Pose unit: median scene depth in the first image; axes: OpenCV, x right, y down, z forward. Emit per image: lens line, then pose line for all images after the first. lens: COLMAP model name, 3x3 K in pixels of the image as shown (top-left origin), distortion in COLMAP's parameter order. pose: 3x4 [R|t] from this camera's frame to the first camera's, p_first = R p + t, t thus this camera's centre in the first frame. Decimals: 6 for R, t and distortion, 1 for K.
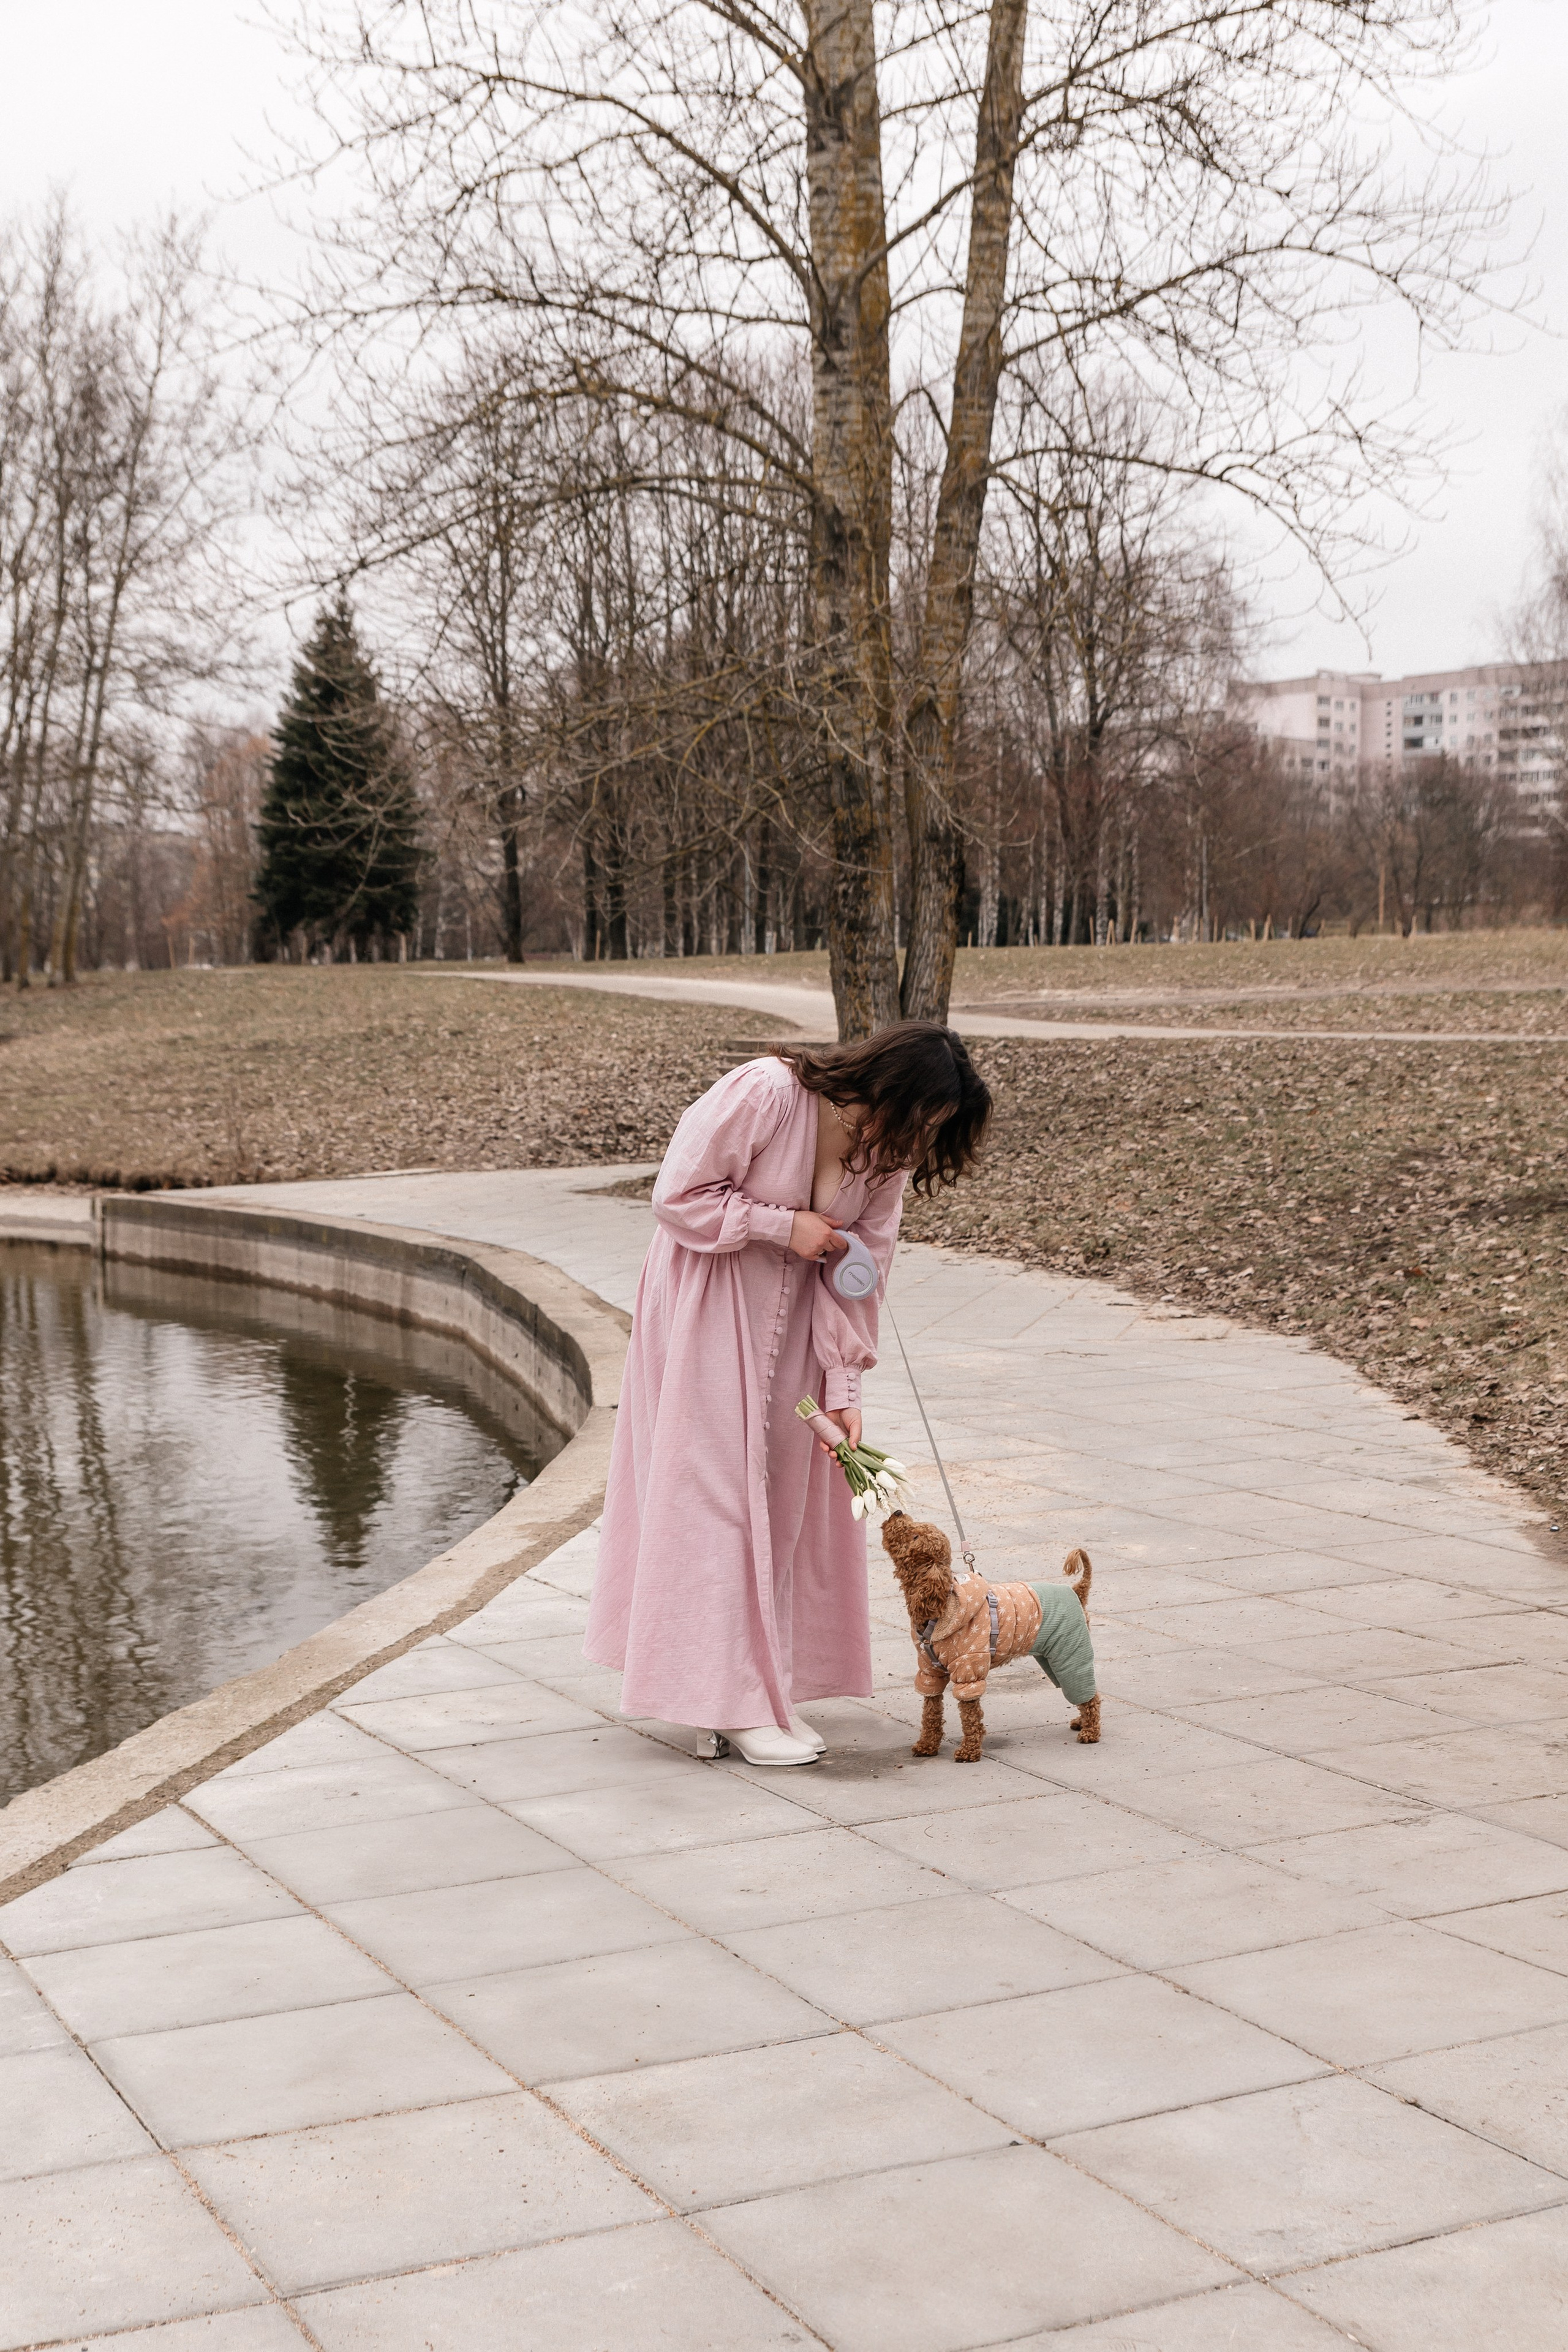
lens RADIAL K [[2950.5, 0, 784.2], [0, 2950.5, 1179.7], [0, 0, 1]] dist [0.030411, 0.000000]
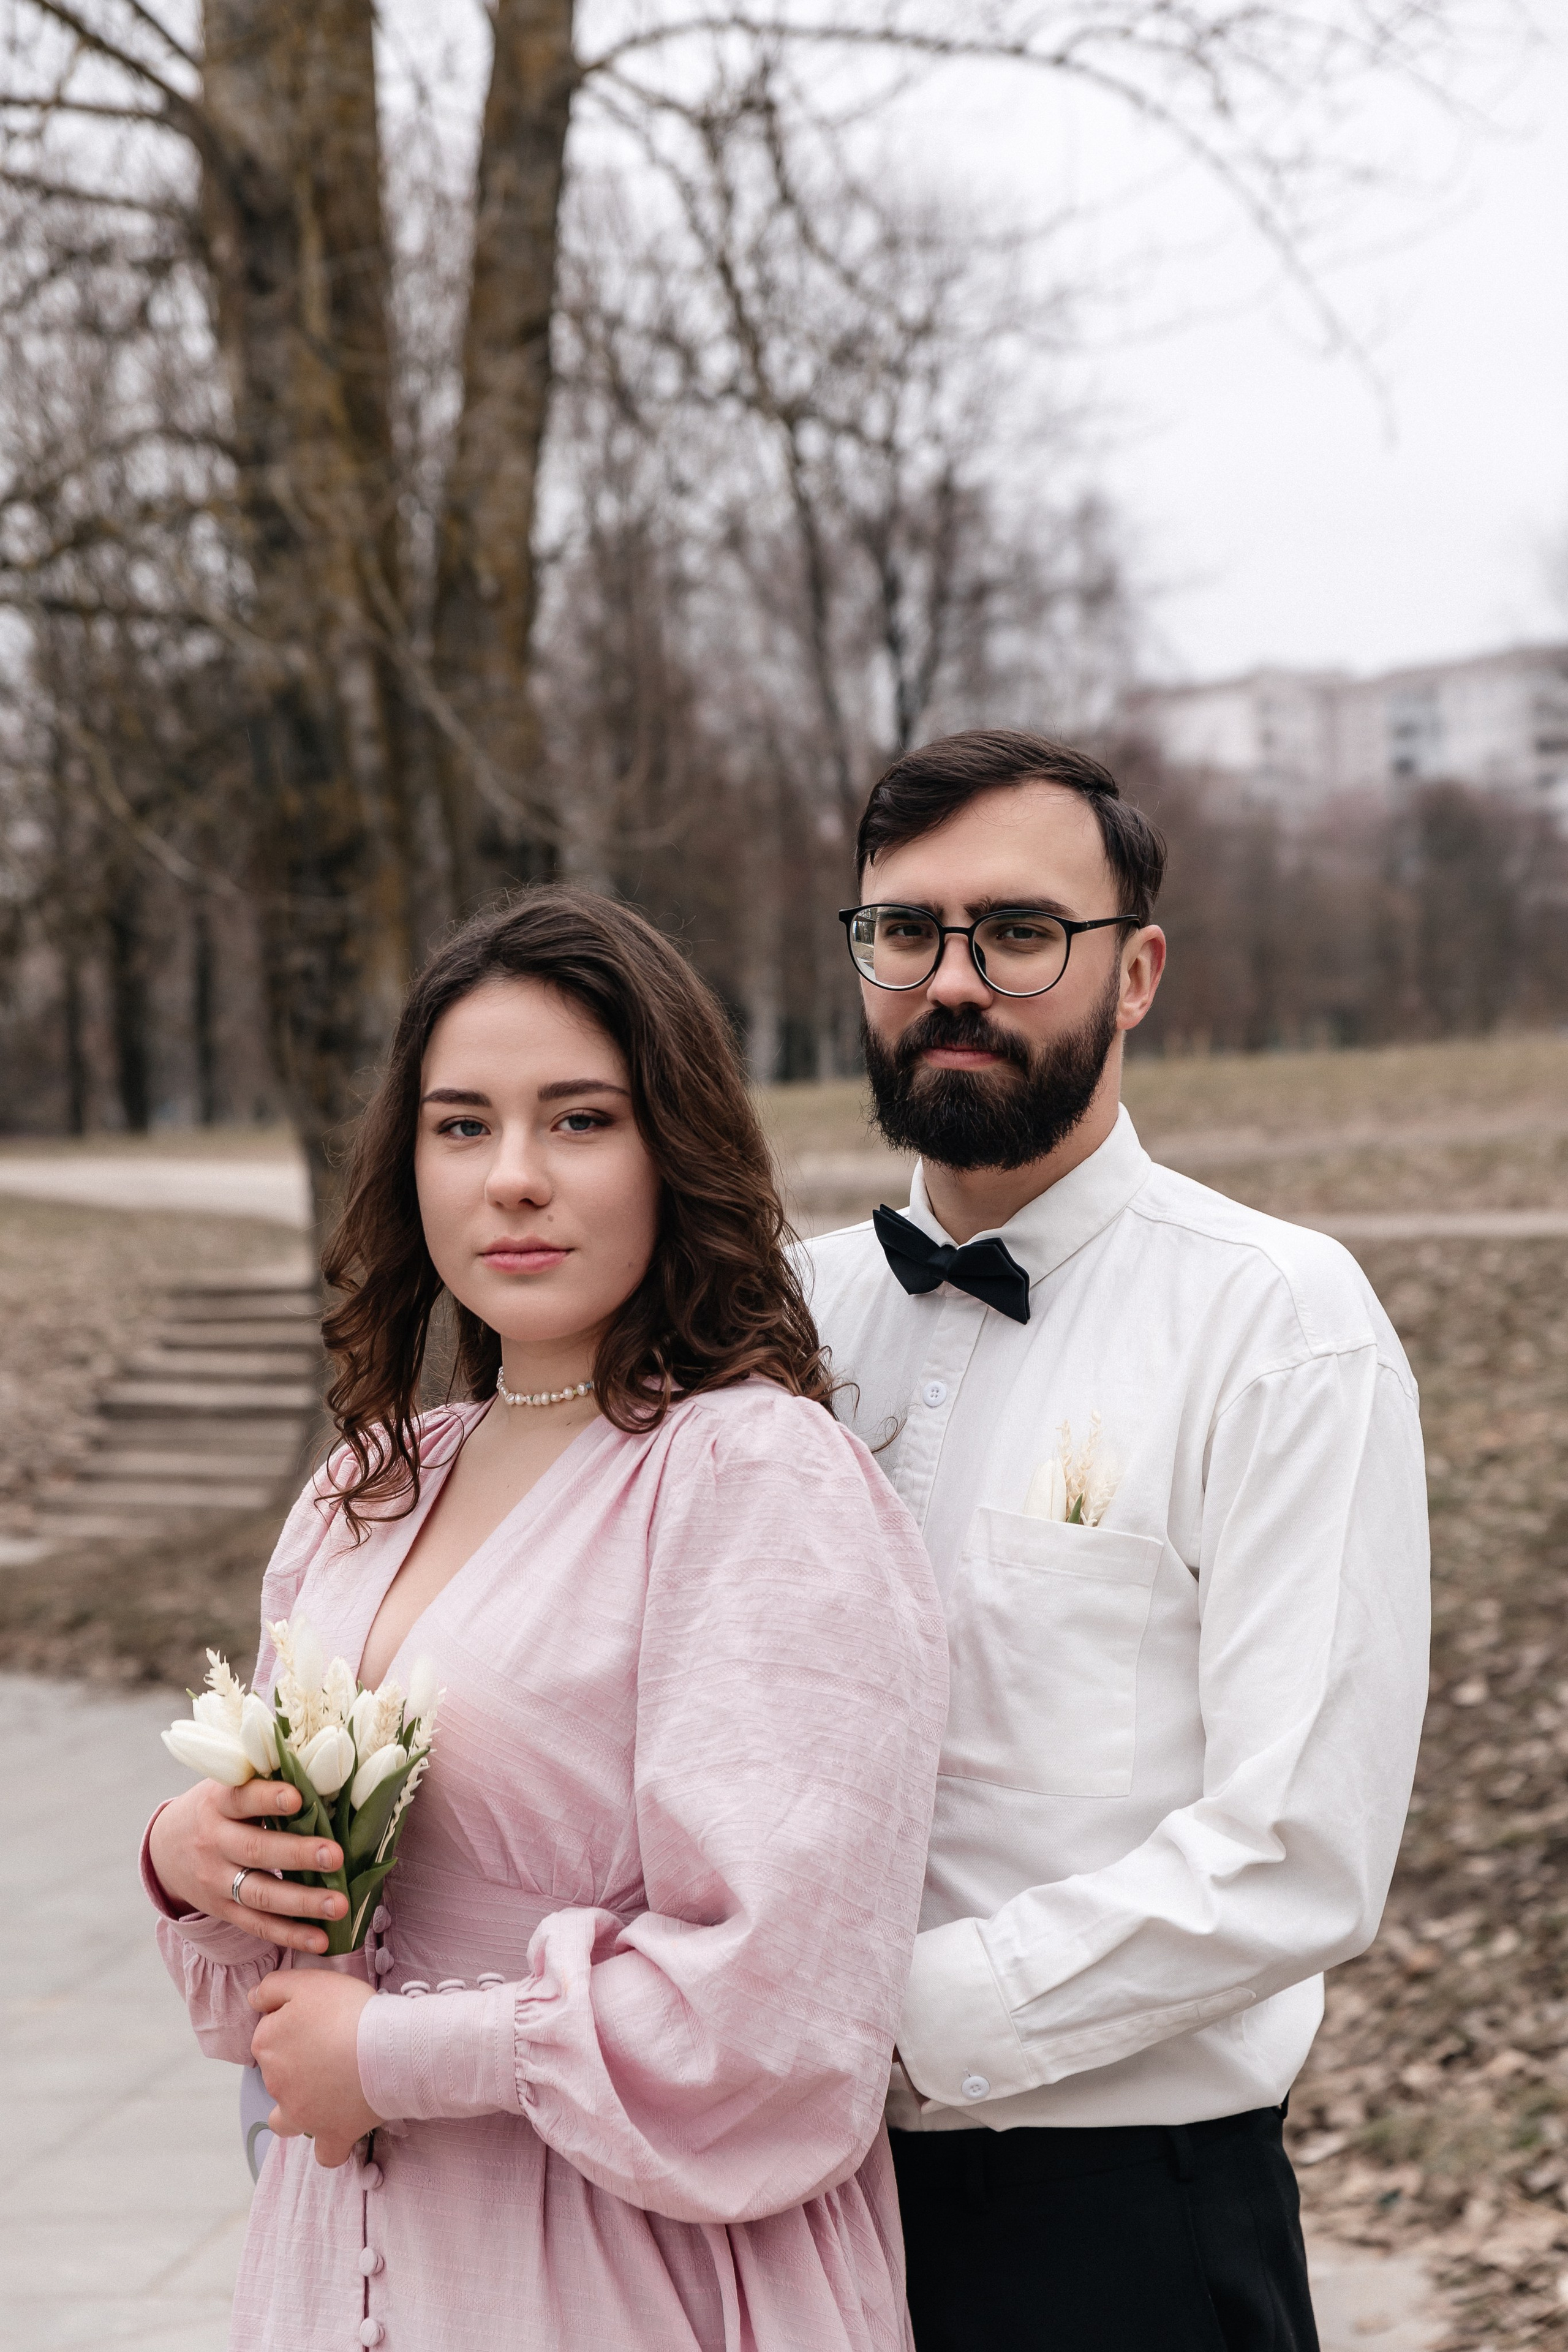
lens RADIAL K [[4535.3, 0, 783.2], [0, 4535.3, 1176.0], [0, 0, 1]] dist [-0.056050, 0.000000]
pose [[0.996819, -0.040526, 0.068632, 0.044540], [0.044751, 0.997123, -0.061179, -0.017550], [-0.065956, 0.064055, 0.995764, 0.280734]]
